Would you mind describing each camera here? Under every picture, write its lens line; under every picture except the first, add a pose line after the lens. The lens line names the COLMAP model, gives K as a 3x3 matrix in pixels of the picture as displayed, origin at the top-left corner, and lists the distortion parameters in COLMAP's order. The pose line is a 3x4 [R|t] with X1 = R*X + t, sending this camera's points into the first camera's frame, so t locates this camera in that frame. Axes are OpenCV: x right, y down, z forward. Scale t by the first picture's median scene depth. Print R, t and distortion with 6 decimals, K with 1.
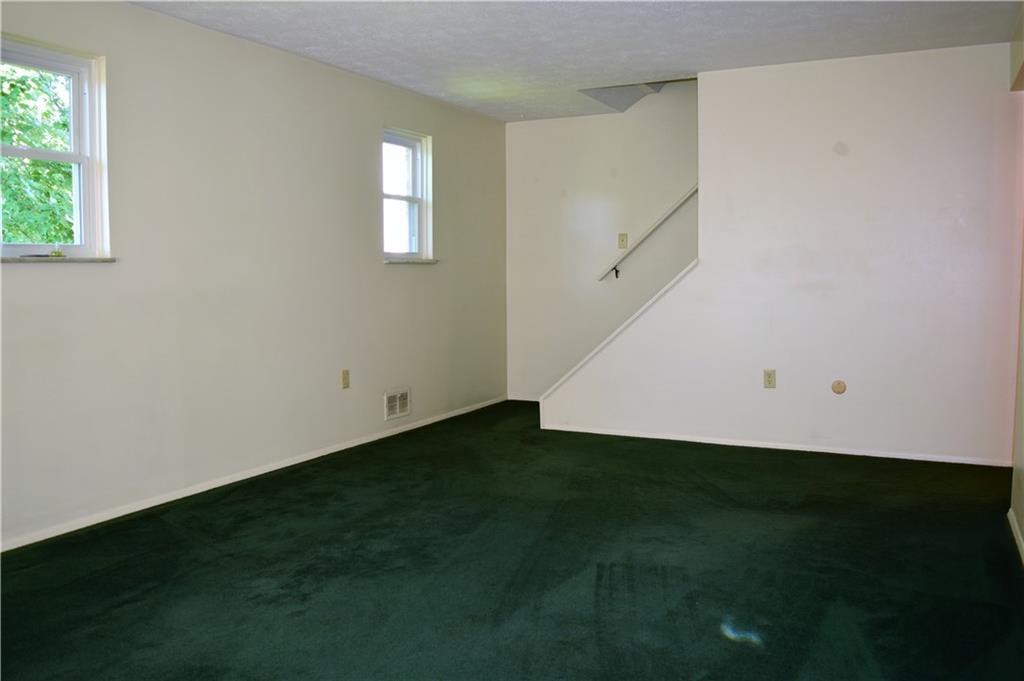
lens RADIAL K [[816.9, 0, 512.0], [0, 816.9, 340.5], [0, 0, 1]] dist [-0.077300, 0.000990]
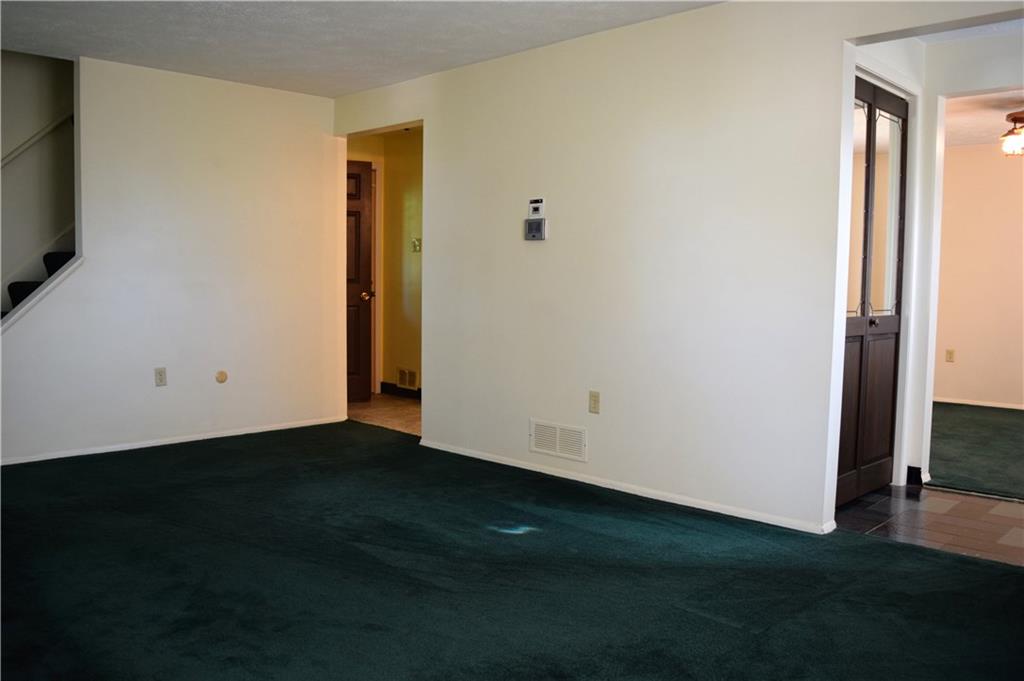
lens RADIAL K [[816.9, 0, 512.0], [0, 816.9, 340.5], [0, 0, 1]] dist [-0.077300, 0.000990]
pose [[0.298150, -0.062043, 0.952501, -0.772302], [0.064414, 0.996918, 0.044773, -0.023106], [-0.952343, 0.048005, 0.301227, 0.413826]]
